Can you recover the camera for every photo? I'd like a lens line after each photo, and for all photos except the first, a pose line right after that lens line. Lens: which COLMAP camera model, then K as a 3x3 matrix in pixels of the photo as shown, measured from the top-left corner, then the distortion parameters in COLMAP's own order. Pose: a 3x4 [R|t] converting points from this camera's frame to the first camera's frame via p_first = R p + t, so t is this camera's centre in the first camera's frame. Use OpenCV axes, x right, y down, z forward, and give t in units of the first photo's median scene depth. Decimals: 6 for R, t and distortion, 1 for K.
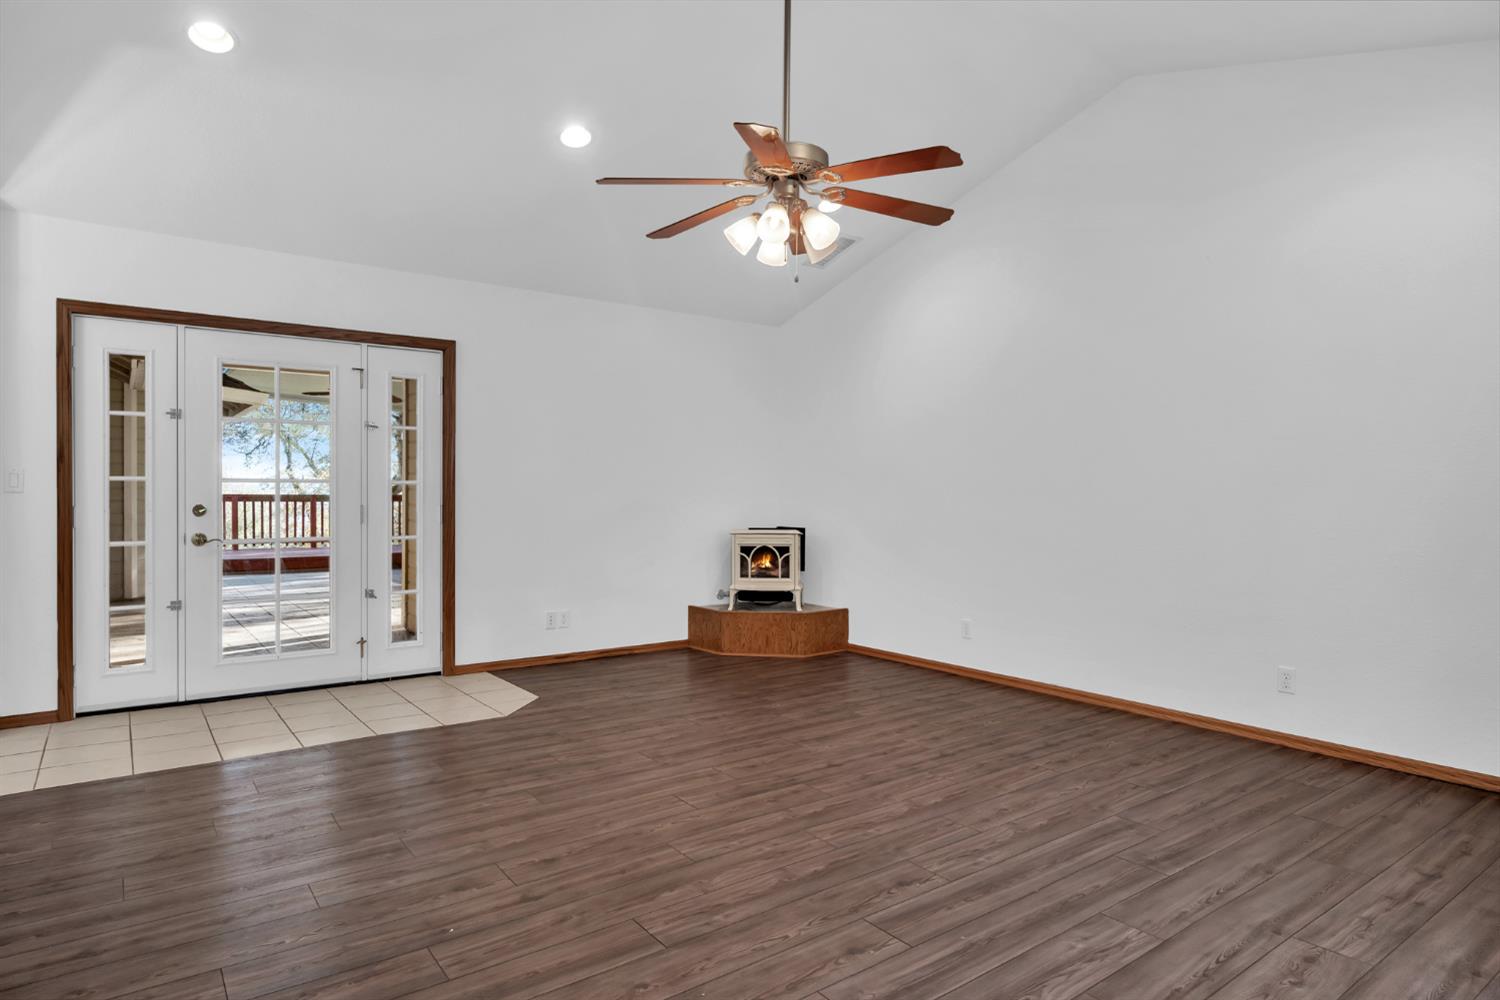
lens RADIAL K [[853.4, 0, 750.0], [0, 853.4, 500.0], [0, 0, 1]] dist [0.001308, 0.000615]
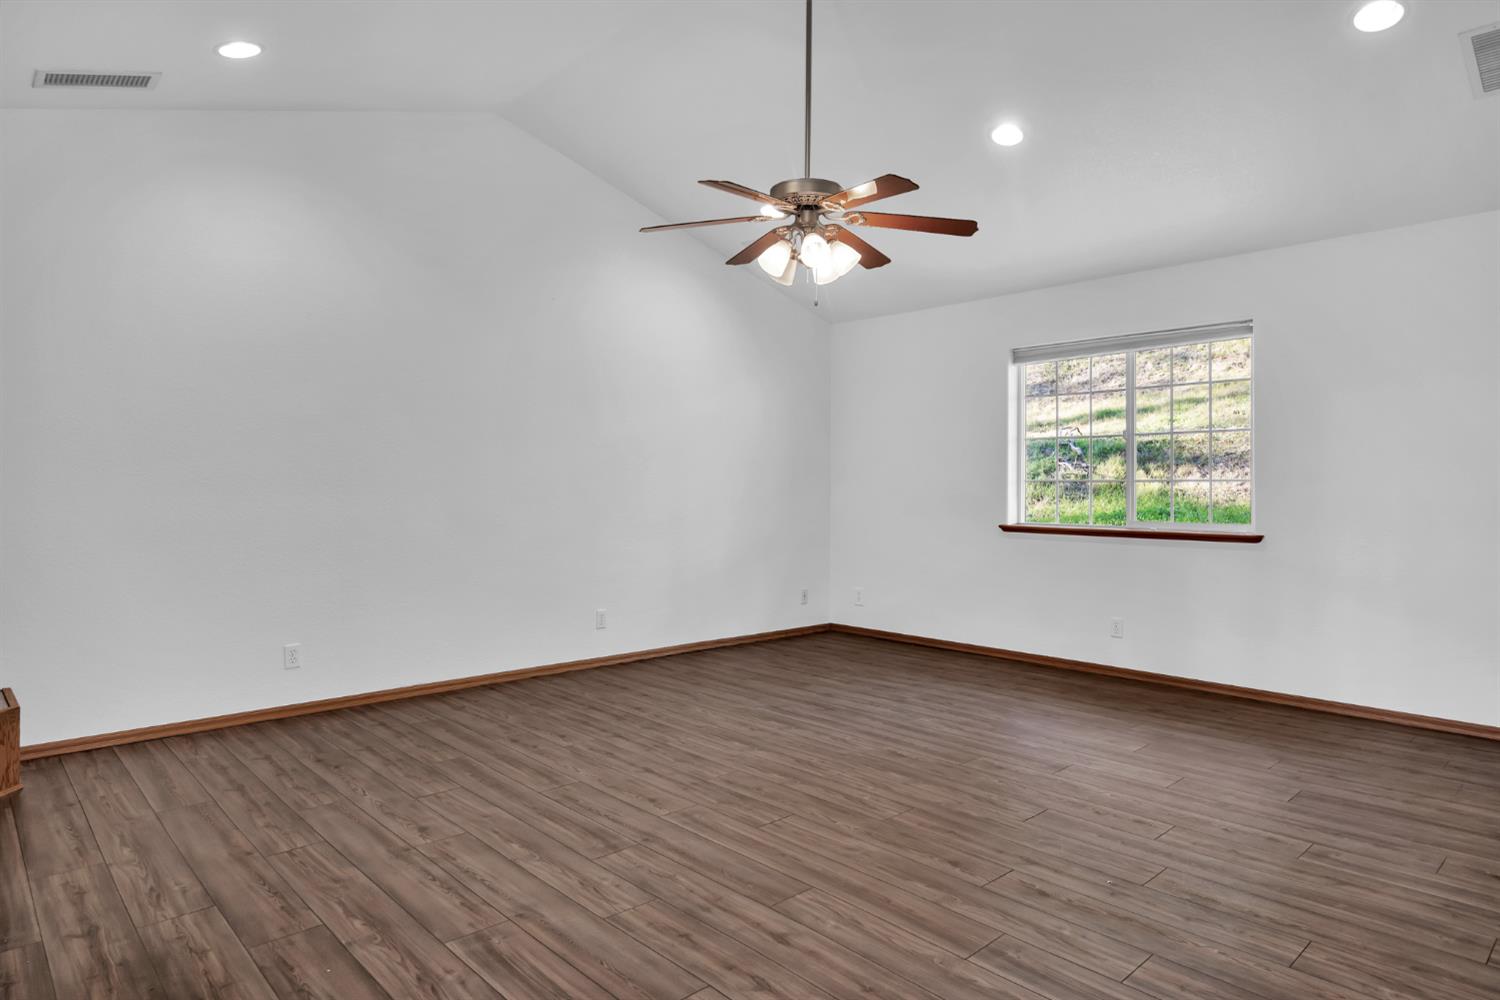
lens RADIAL K [[865.3, 0, 755.5], [0, 865.3, 495.1], [0, 0, 1]] dist [-0.001037, -0.000405]
pose [[-0.114417, -0.012202, 0.993358, -0.835374], [0.002186, 0.999919, 0.012535, -0.011375], [-0.993430, 0.003605, -0.114381, 0.935588]]
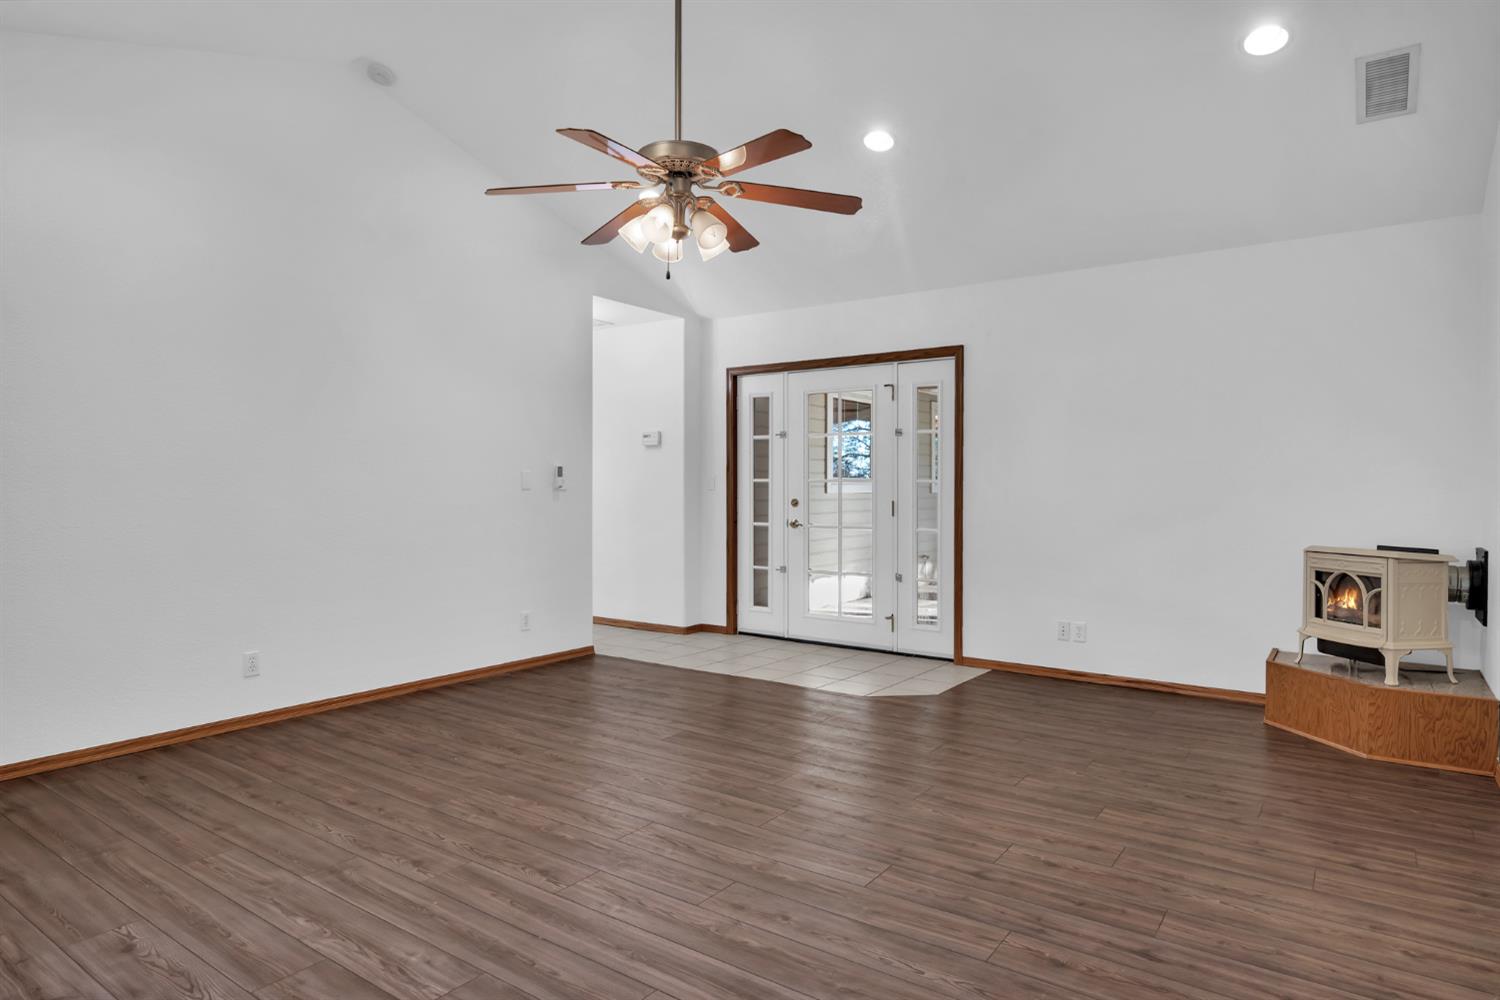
lens RADIAL K [[865.3, 0, 755.5], [0, 865.3, 495.1], [0, 0, 1]] dist [-0.001037, -0.000405]
pose [[0.307502, 0.004521, -0.951537, 0.814628], [-0.010360, 0.999945, 0.001402, -0.002142], [0.951491, 0.009427, 0.307532, 0.606365]]
